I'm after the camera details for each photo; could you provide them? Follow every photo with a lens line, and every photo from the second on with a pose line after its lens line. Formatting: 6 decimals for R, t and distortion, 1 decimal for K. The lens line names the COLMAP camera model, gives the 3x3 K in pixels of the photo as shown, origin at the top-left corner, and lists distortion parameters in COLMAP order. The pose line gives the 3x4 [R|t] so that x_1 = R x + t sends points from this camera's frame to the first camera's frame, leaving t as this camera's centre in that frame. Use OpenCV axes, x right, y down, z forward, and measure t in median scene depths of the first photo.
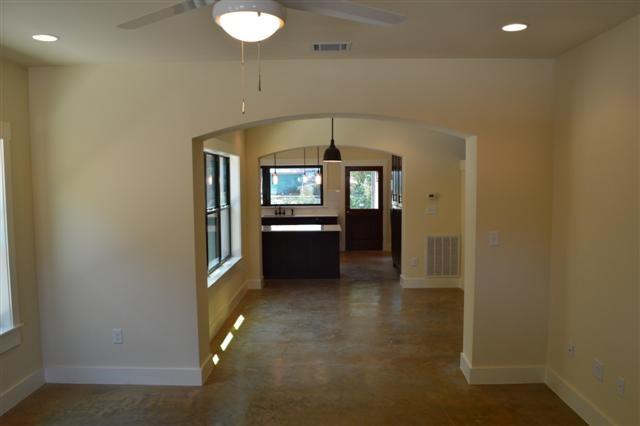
lens RADIAL K [[511.0, 0, 320.0], [0, 511.0, 213.0], [0, 0, 1]] dist [-0.079271, -0.004420]
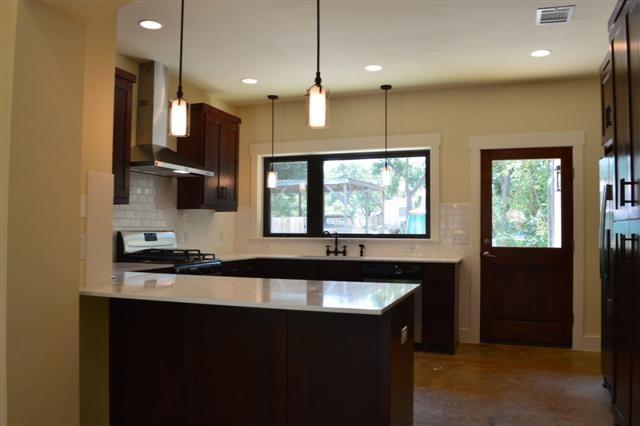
lens RADIAL K [[511.0, 0, 320.0], [0, 511.0, 213.0], [0, 0, 1]] dist [-0.079271, -0.004420]
pose [[0.945297, 0.007862, -0.326116, 0.060772], [-0.040440, 0.994822, -0.093238, 0.009440], [0.323694, 0.101325, 0.940721, 0.546639]]
